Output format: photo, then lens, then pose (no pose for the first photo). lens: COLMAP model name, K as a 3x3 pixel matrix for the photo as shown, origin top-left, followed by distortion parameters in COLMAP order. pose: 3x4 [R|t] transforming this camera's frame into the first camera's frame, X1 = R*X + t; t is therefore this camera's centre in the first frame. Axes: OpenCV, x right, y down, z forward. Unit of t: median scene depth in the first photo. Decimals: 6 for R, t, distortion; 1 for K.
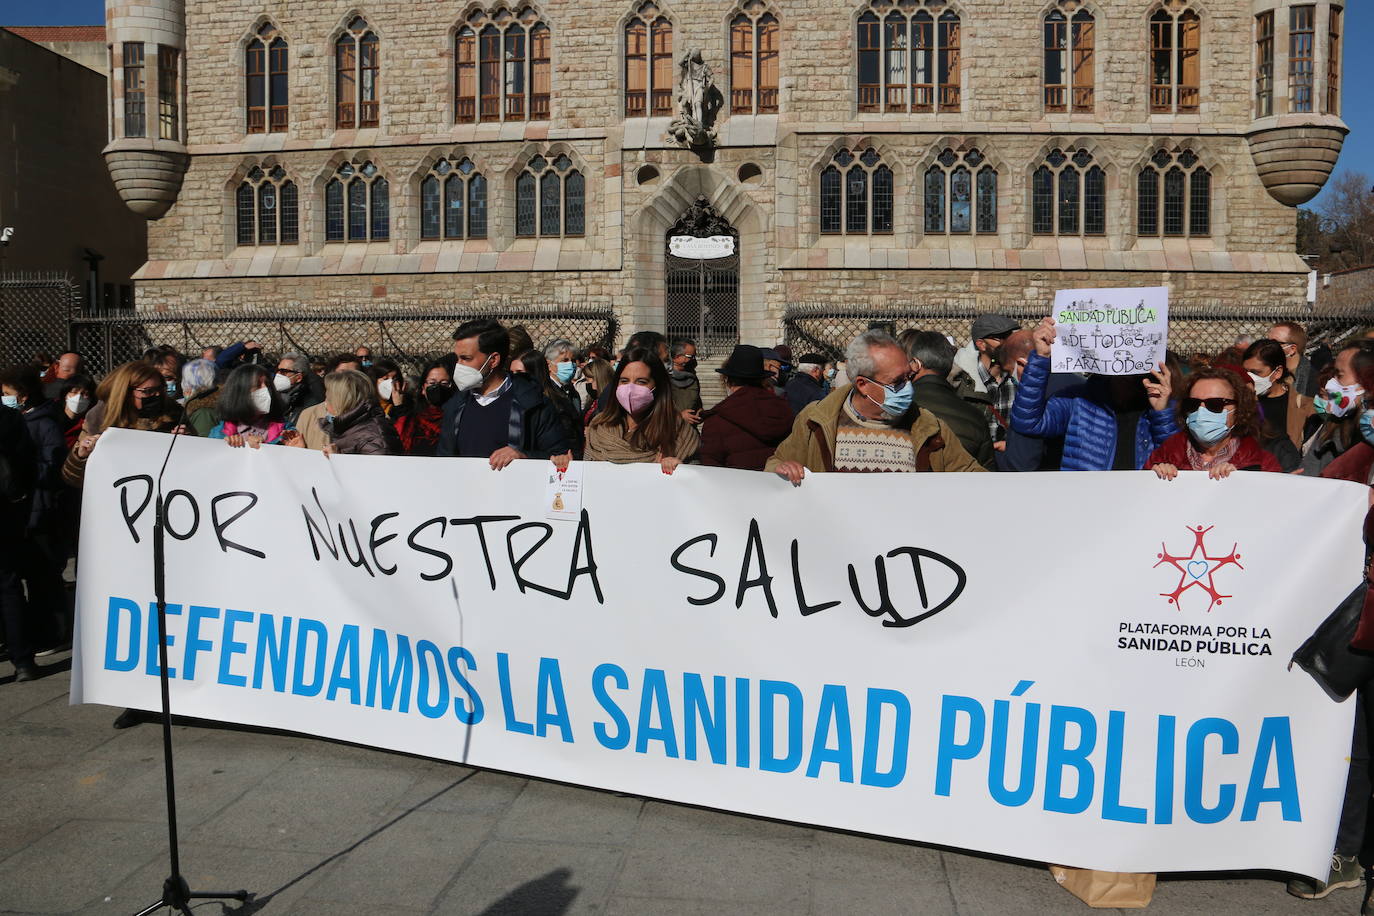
lens RADIAL K [[1187.4, 0, 737.2], [0, 1187.4, 453.5], [0, 0, 1]] dist [-0.180179, 0.187883]
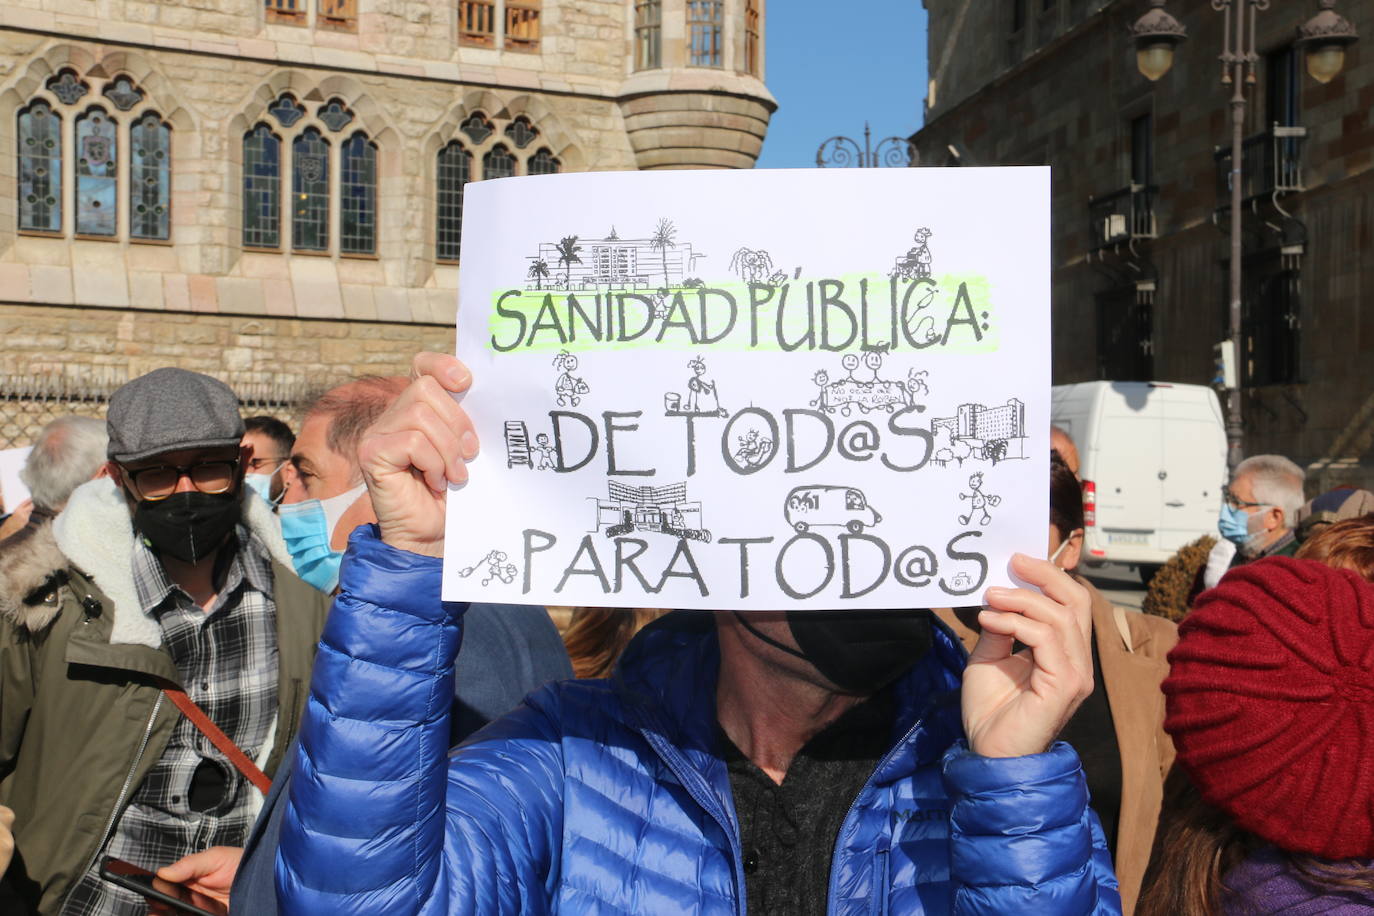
lens RADIAL K [[1861.0, 0, 704.6], [0, 1861.0, 458.4], [0, 0, 1]] dist [0.184989, 0.000000]
pose [[0.883256, 0.014721, 0.468659, 0.037254], [0.027884, 0.996089, -0.083839, -0.014141], [-0.468061, 0.087119, 0.879391, 0.152143]]
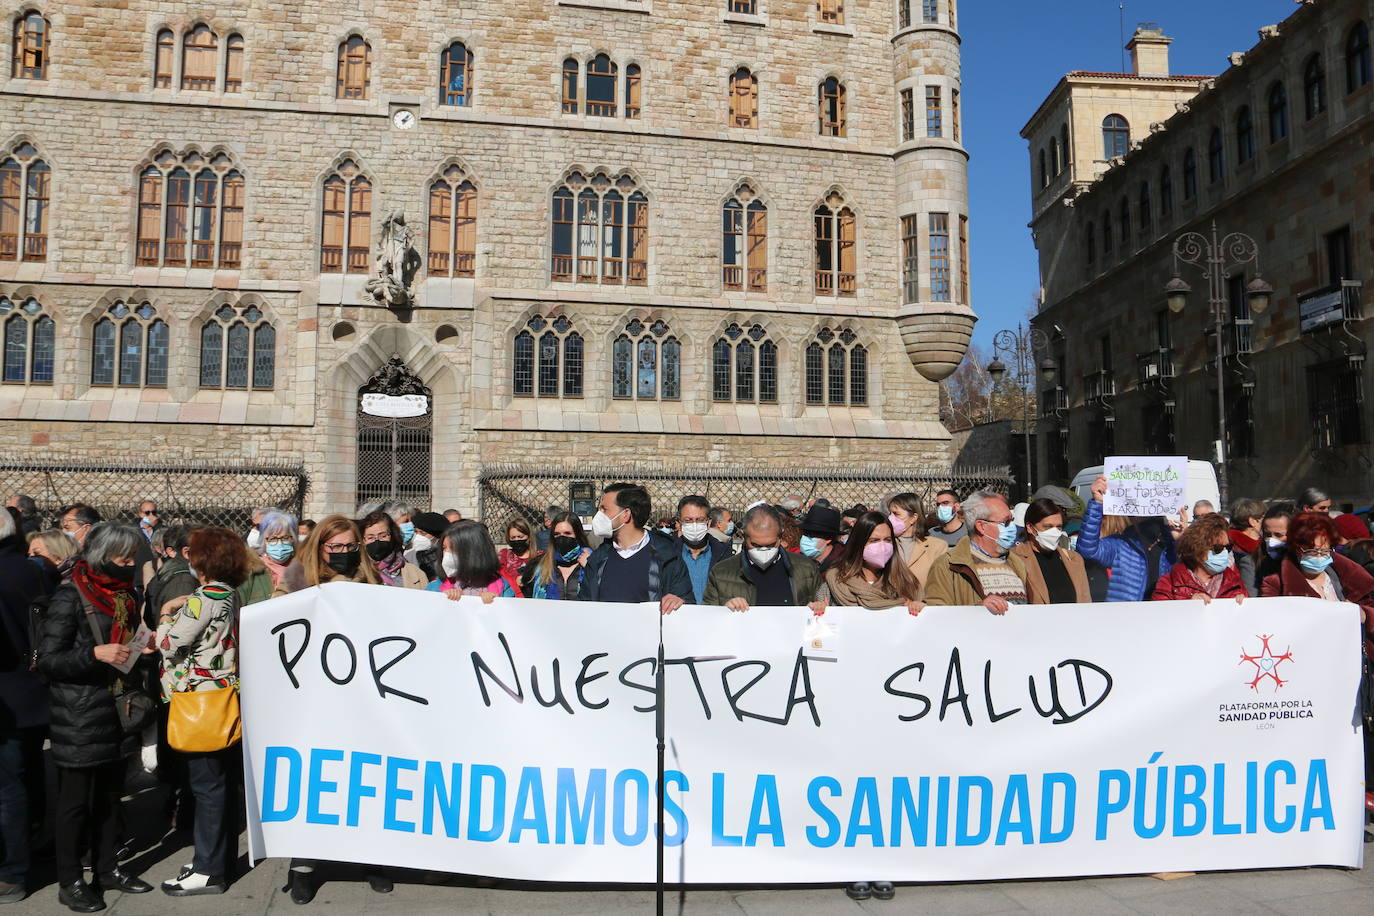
lens RADIAL K [[1187.4, 0, 724.7], [0, 1187.4, 446.1], [0, 0, 1]] dist [-0.180179, 0.187883]
pose [[0.938400, 0.021108, 0.344906, -0.113352], [0.028358, 0.990062, -0.137745, 0.003519], [-0.344385, 0.139041, 0.928475, -0.010060]]
